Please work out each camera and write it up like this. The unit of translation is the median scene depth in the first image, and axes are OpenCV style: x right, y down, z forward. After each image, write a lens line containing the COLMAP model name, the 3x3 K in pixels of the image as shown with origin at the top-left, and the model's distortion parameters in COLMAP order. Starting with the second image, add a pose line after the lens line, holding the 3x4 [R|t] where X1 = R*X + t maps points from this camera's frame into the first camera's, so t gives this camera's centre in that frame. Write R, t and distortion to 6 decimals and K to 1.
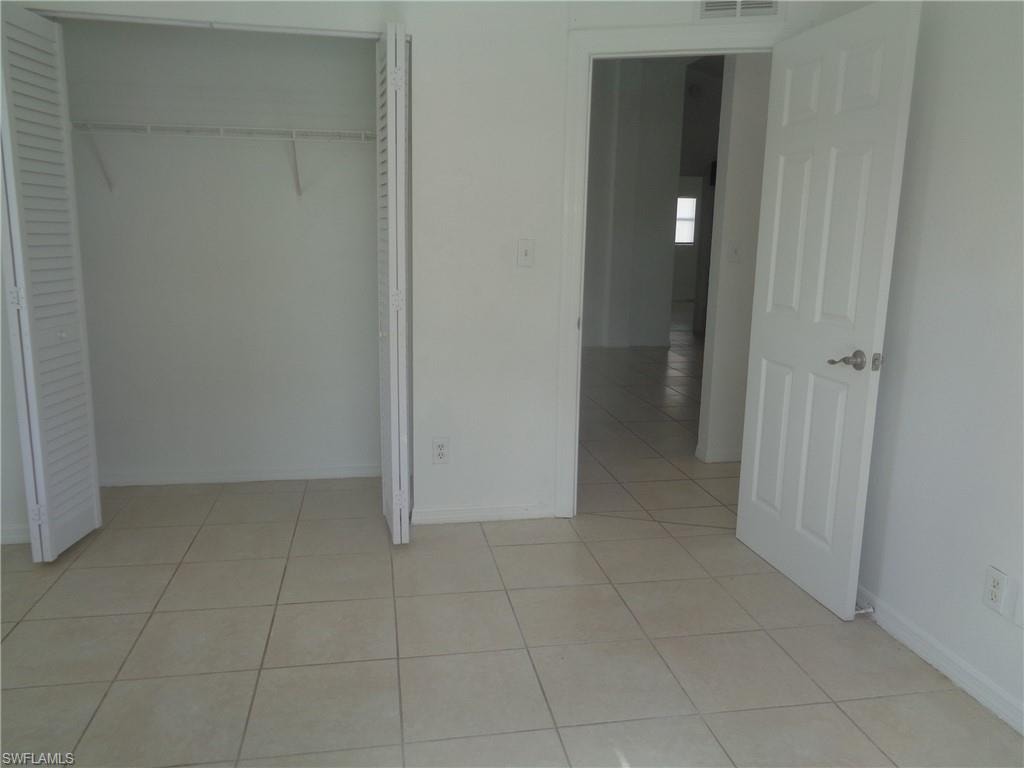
lens RADIAL K [[773.2, 0, 512.0], [0, 773.2, 384.0], [0, 0, 1]] dist [0.001873, 0.003544]
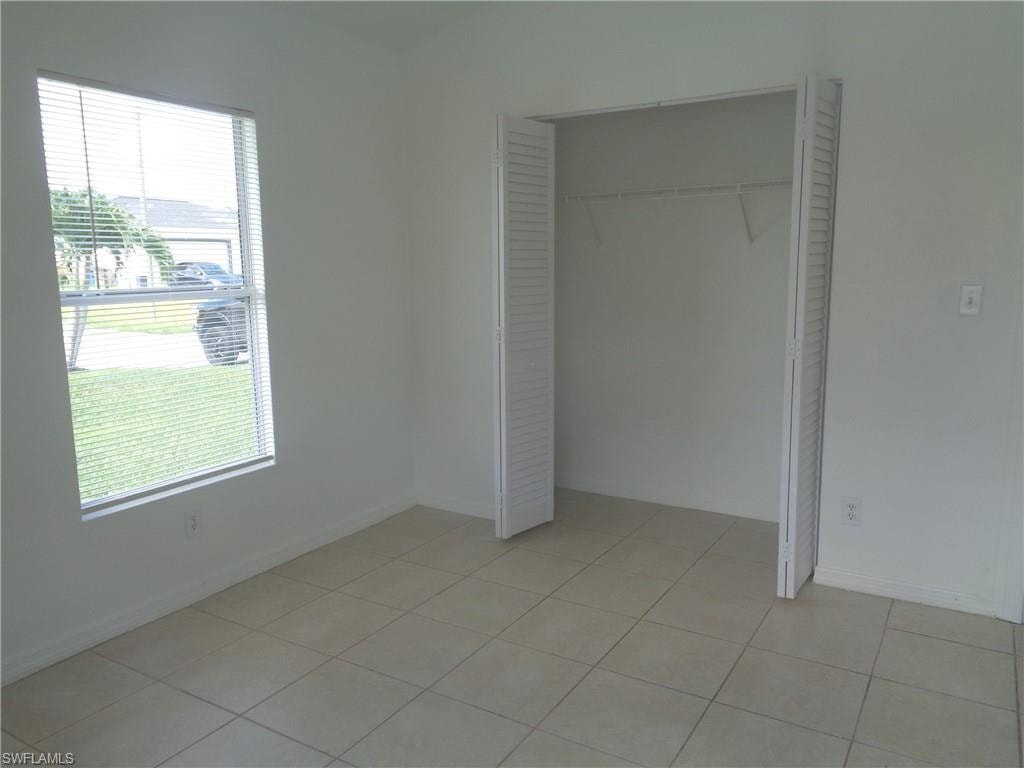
lens RADIAL K [[773.2, 0, 512.0], [0, 773.2, 384.0], [0, 0, 1]] dist [0.001873, 0.003544]
pose [[0.741307, 0.075397, -0.666917, 0.238057], [-0.104648, 0.994502, -0.003890, -0.021759], [0.662957, 0.072675, 0.745122, 0.027705]]
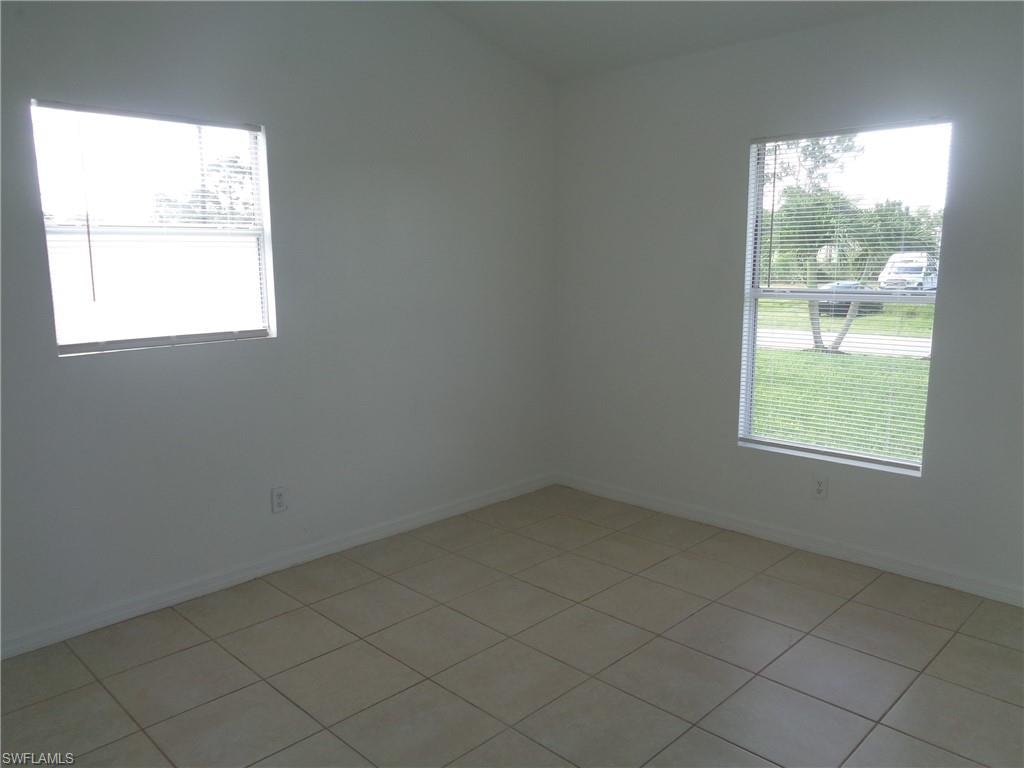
lens RADIAL K [[773.2, 0, 512.0], [0, 773.2, 384.0], [0, 0, 1]] dist [0.001873, 0.003544]
pose [[-0.823433, 0.082325, -0.561410, 0.324498], [-0.117789, 0.943065, 0.311054, -0.279569], [0.555054, 0.322260, -0.766853, 1.161554]]
